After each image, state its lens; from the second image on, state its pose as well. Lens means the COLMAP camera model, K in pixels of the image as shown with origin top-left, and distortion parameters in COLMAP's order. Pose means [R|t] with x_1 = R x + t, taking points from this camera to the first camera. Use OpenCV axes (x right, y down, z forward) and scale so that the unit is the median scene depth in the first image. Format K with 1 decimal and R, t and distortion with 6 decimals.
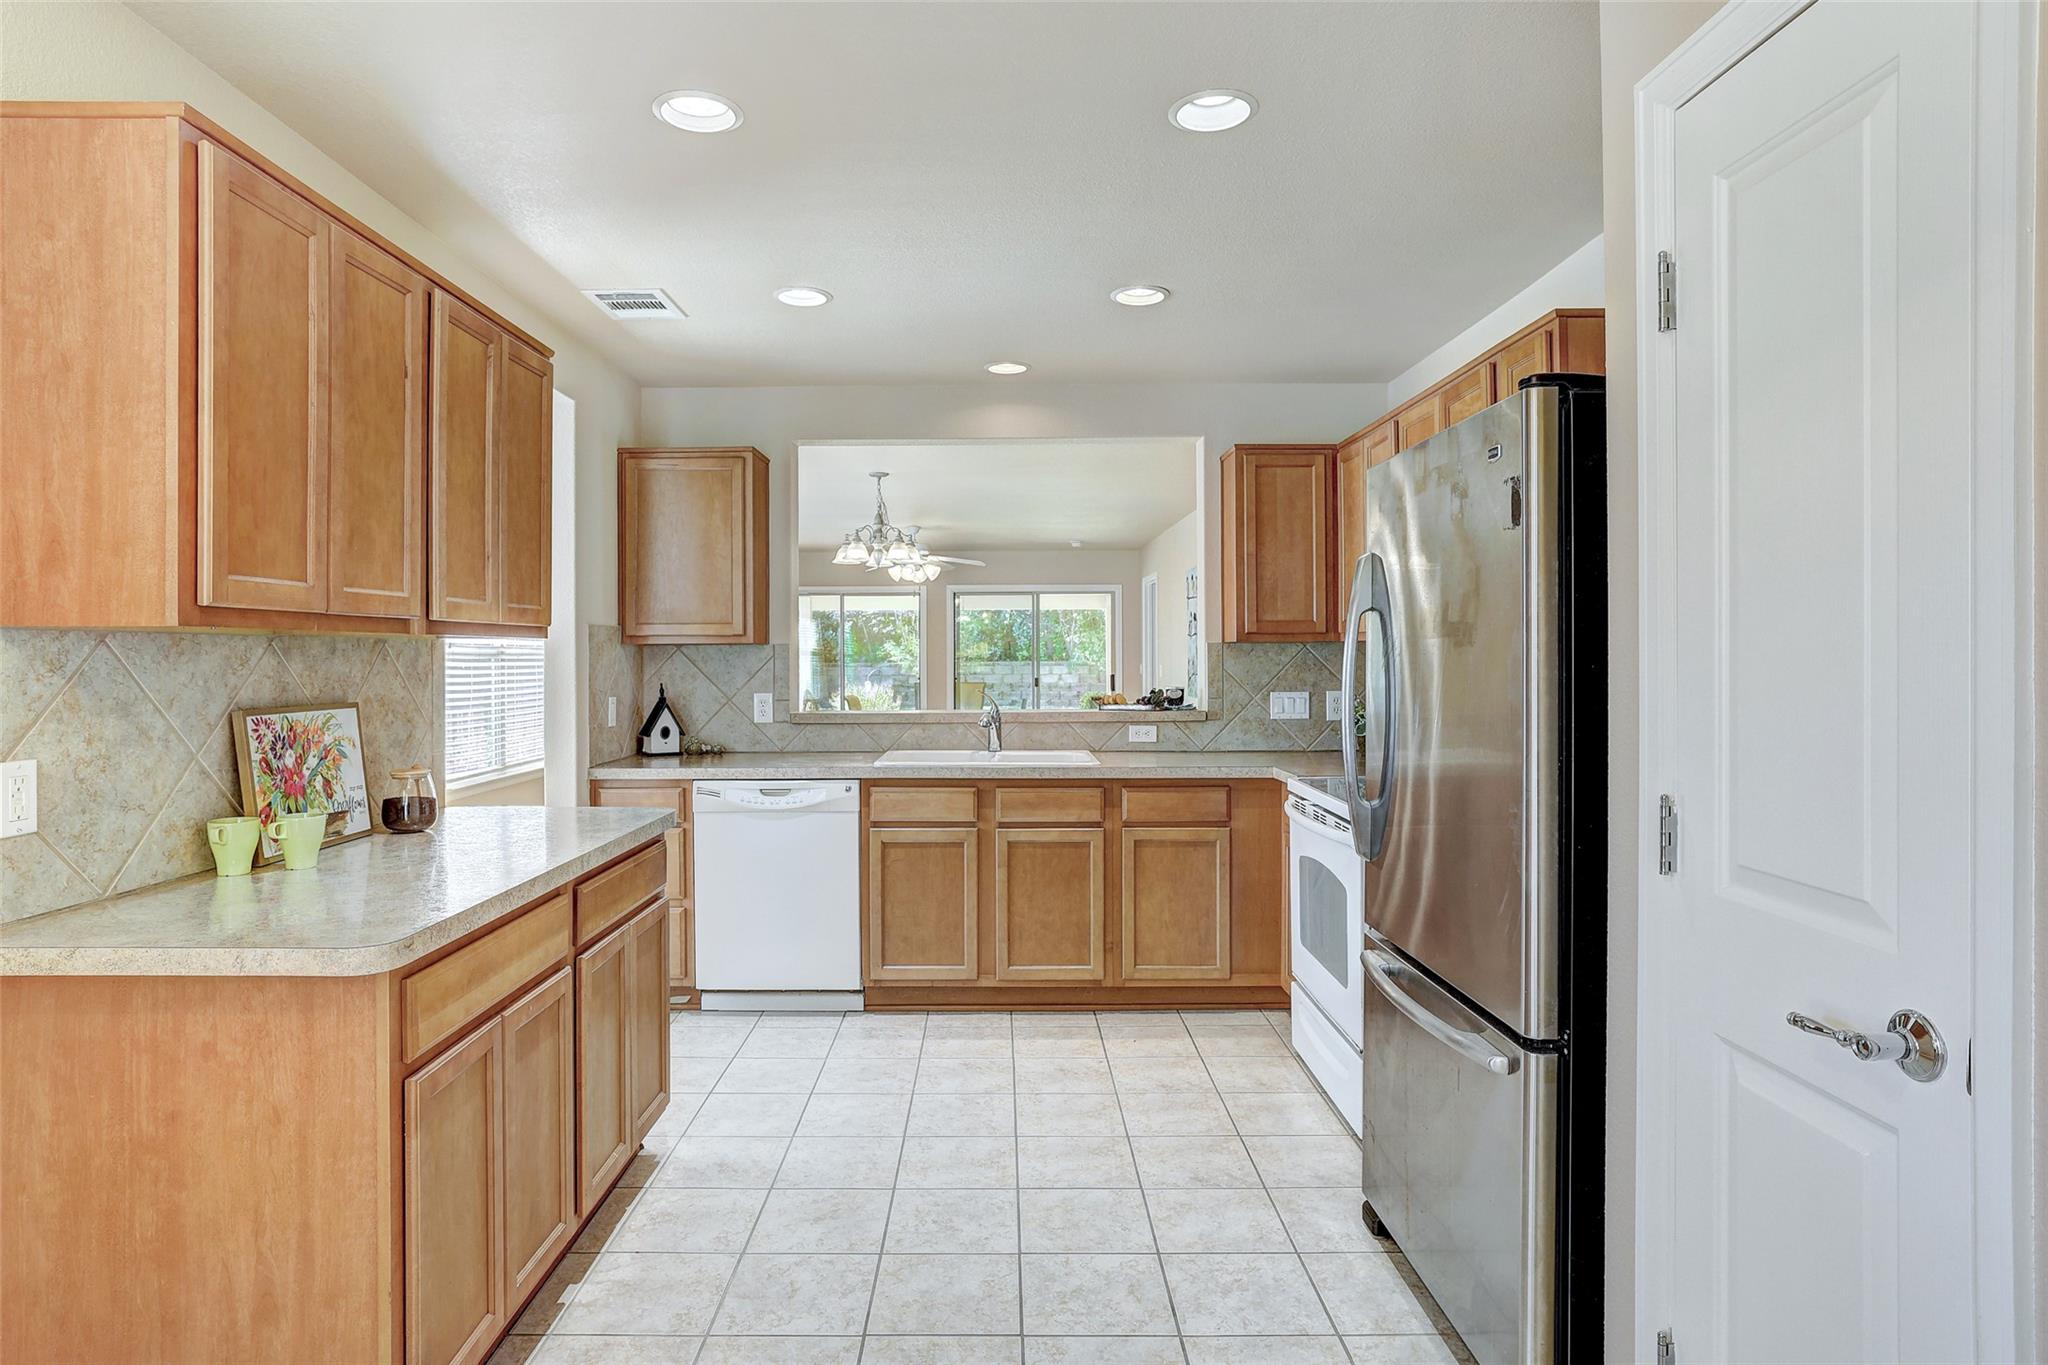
lens RADIAL K [[1139.0, 0, 990.3], [0, 1139.0, 654.1], [0, 0, 1]] dist [-0.045407, 0.037991]
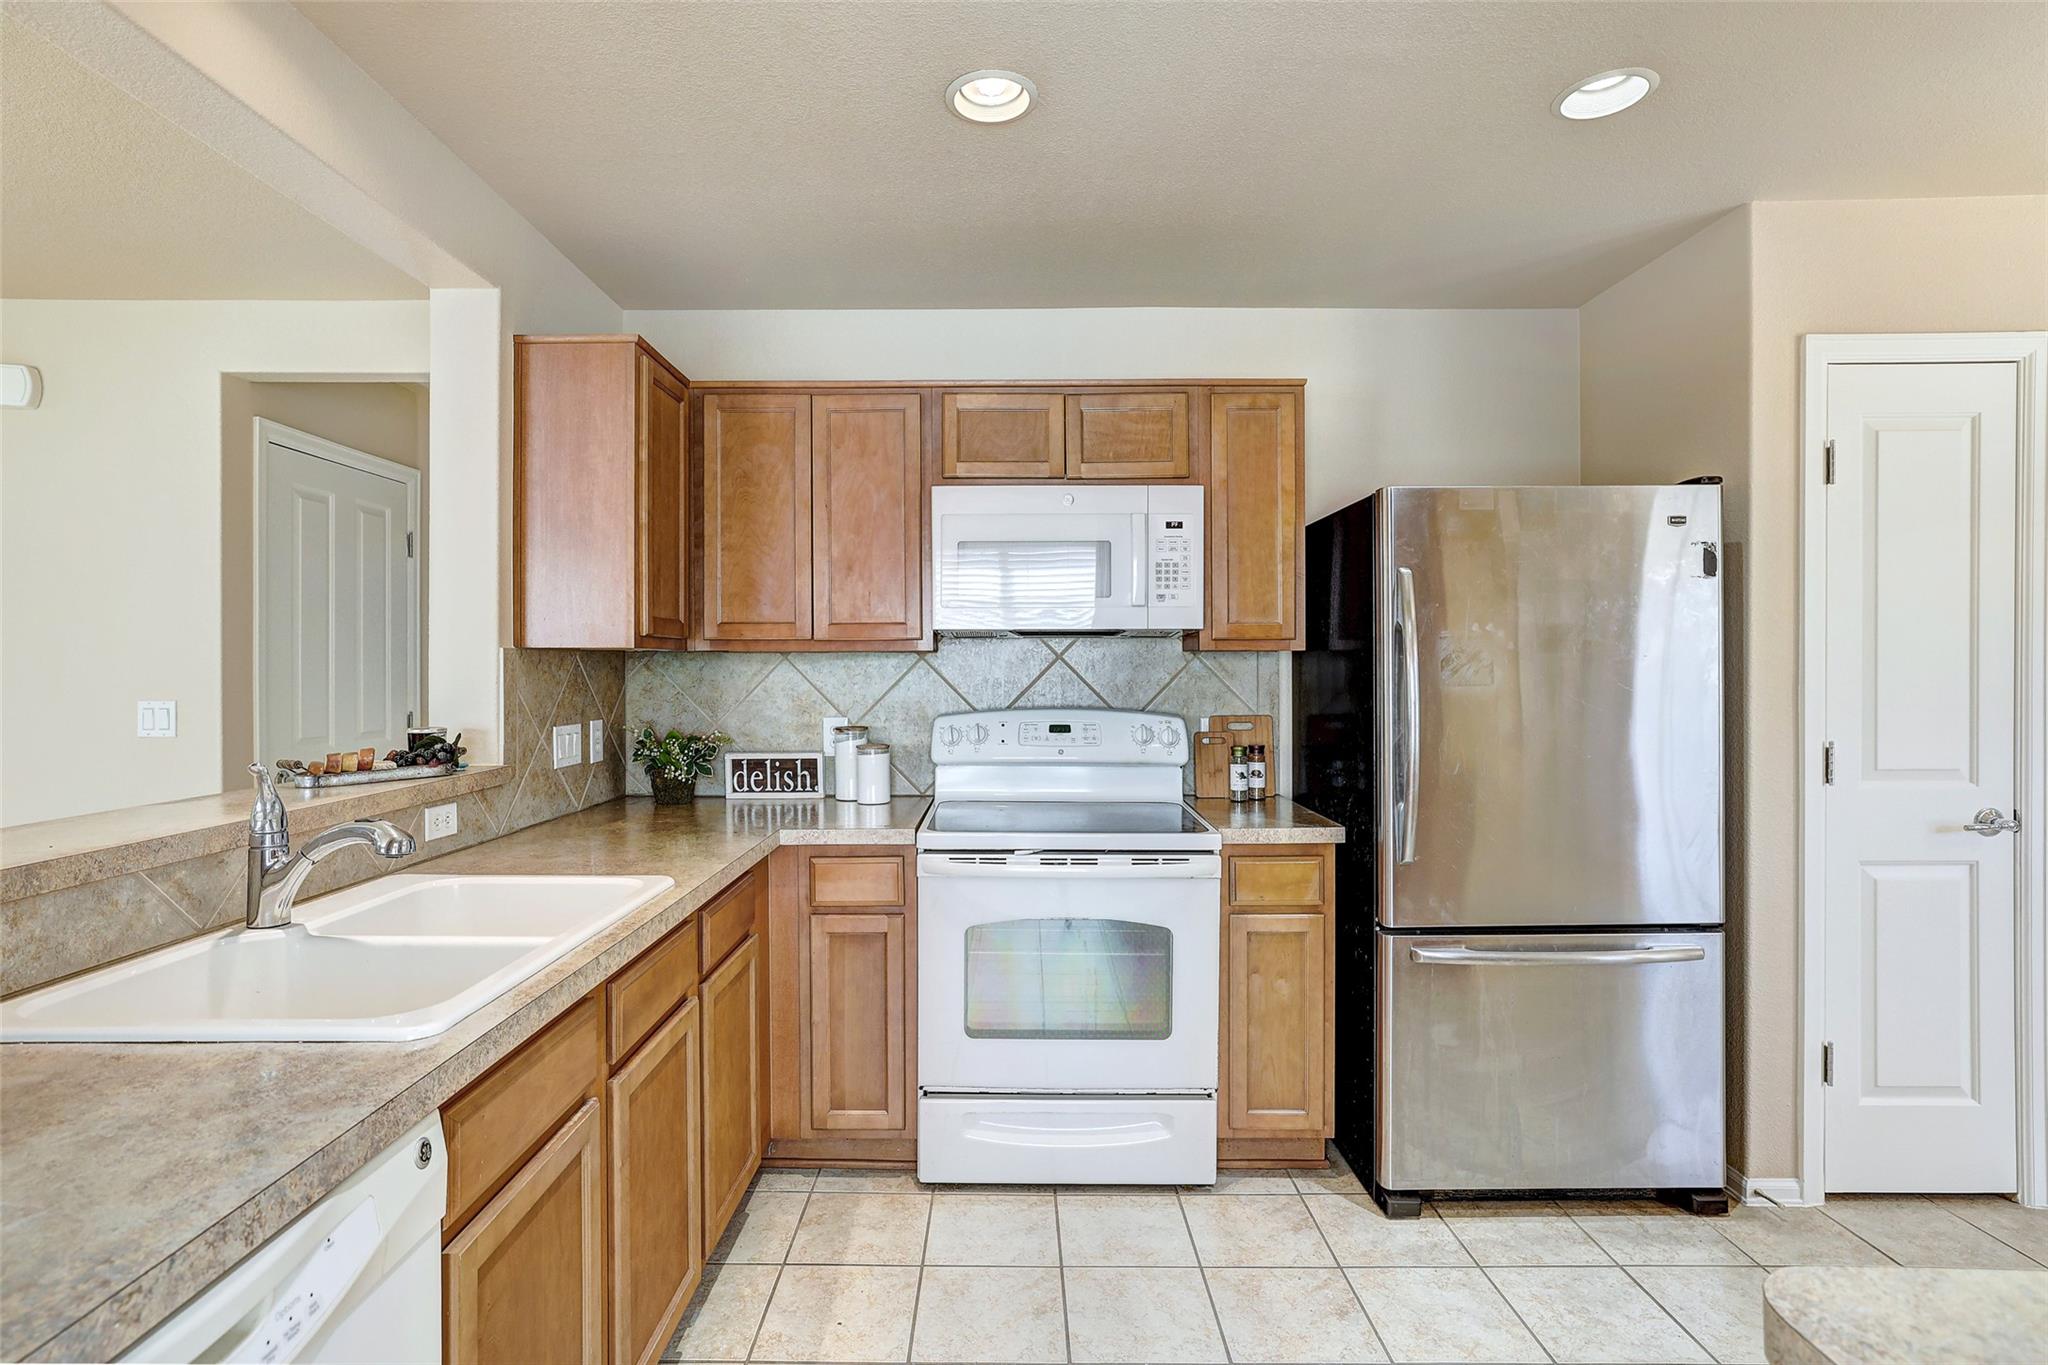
lens RADIAL K [[975.5, 0, 1013.3], [0, 975.5, 677.5], [0, 0, 1]] dist [-0.031094, 0.022707]
pose [[-0.013197, 0.000681, 0.999913, -0.368696], [0.002012, 0.999998, -0.000655, 0.007722], [-0.999911, 0.002003, -0.013198, 0.919551]]
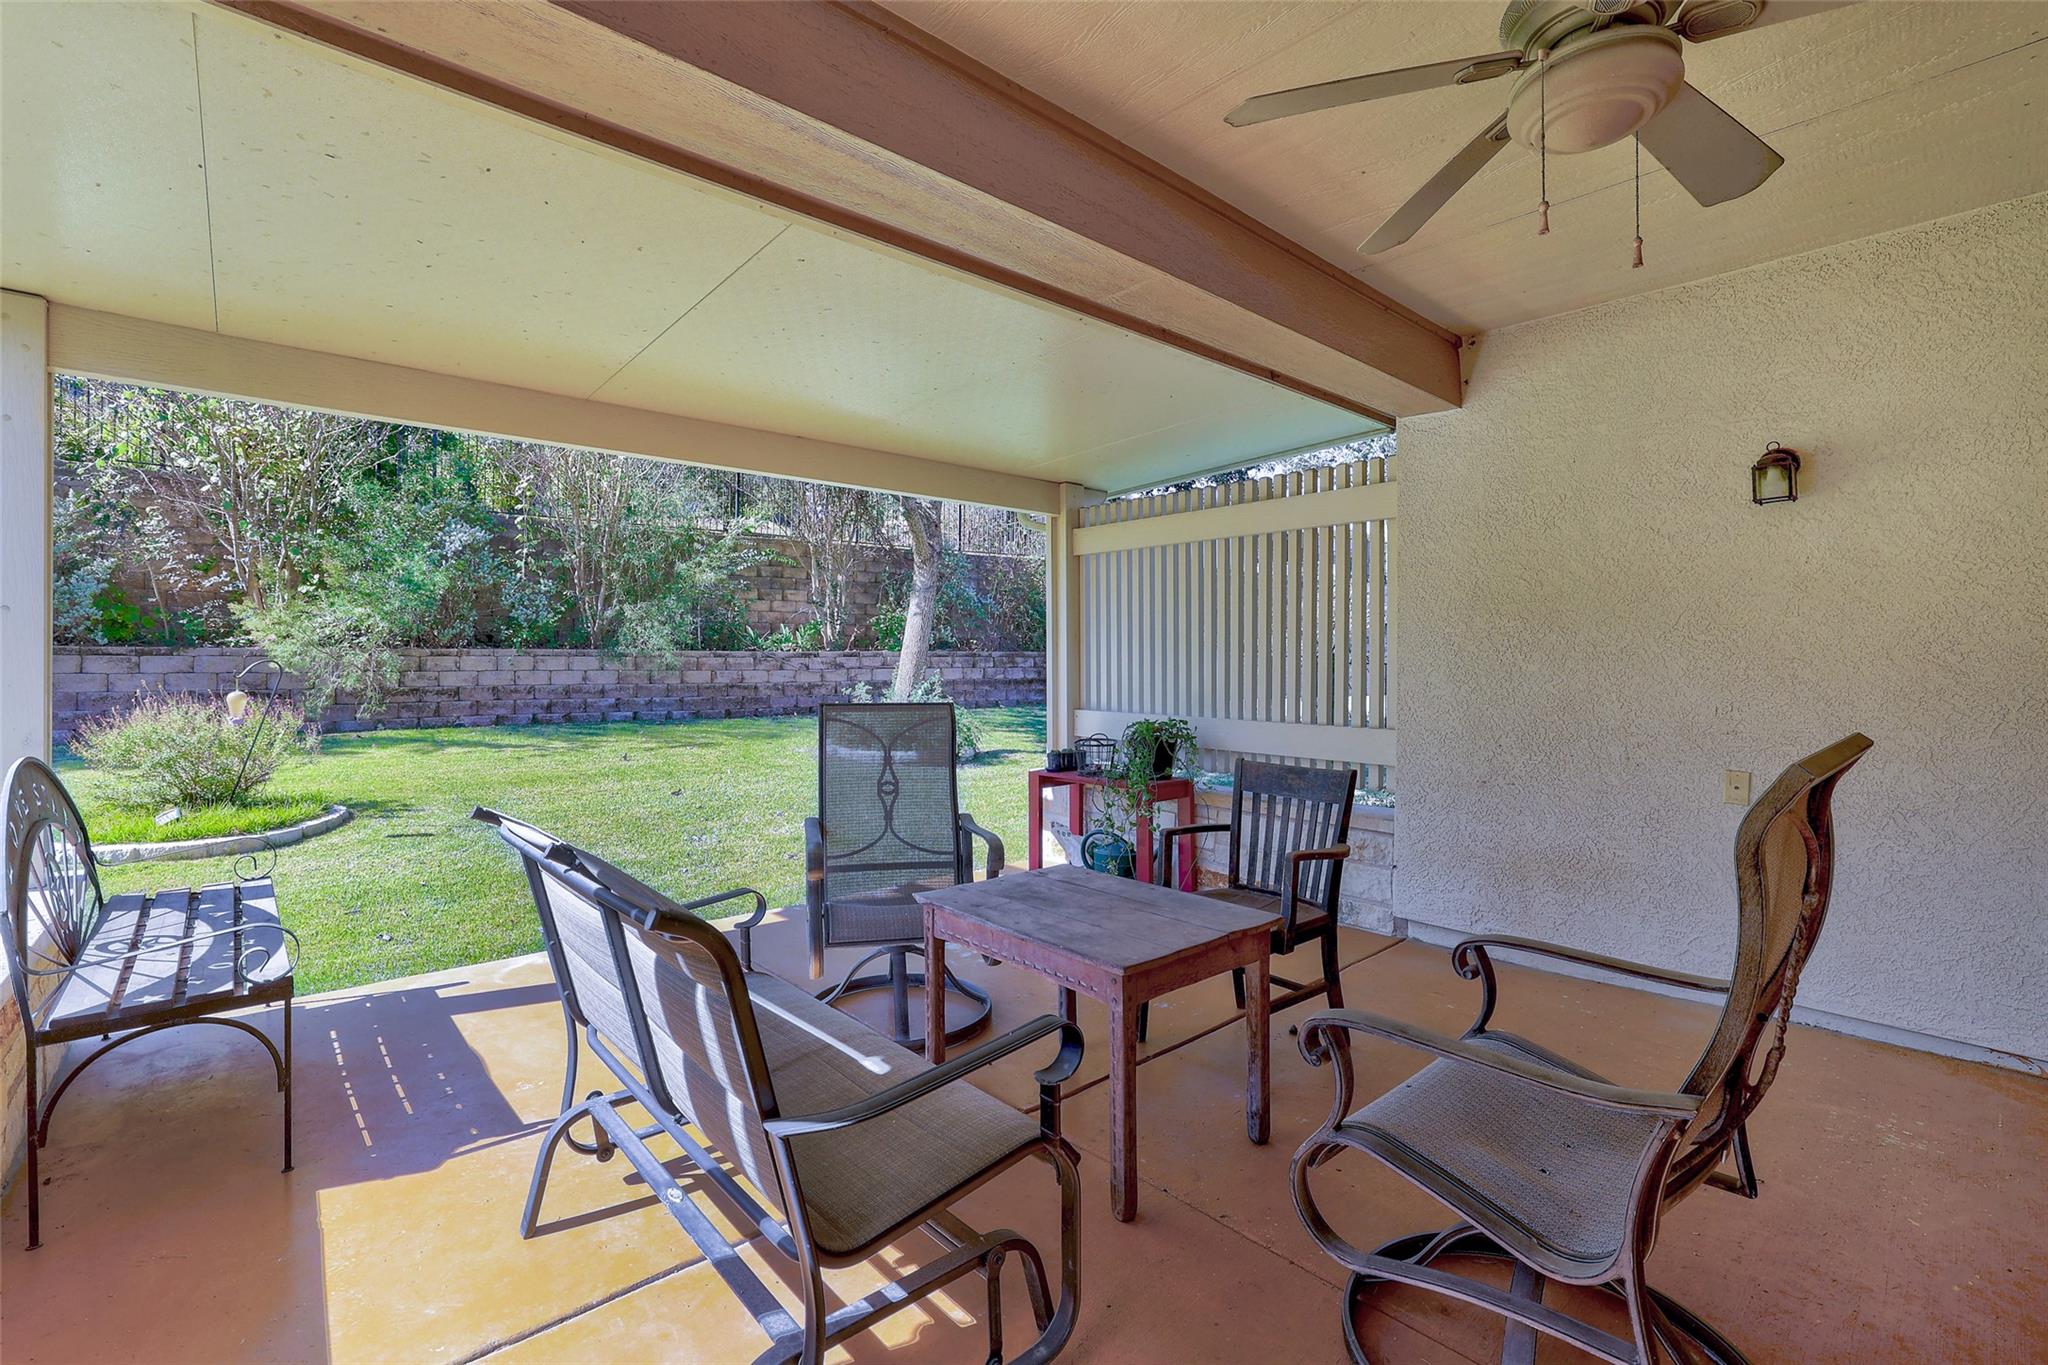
lens RADIAL K [[913.5, 0, 1010.0], [0, 913.5, 666.3], [0, 0, 1]] dist [-0.043534, 0.017201]
pose [[0.754844, 0.001476, 0.655902, -0.565294], [-0.009248, 0.999922, 0.008392, 0.057831], [-0.655839, -0.012400, 0.754799, 3.210197]]
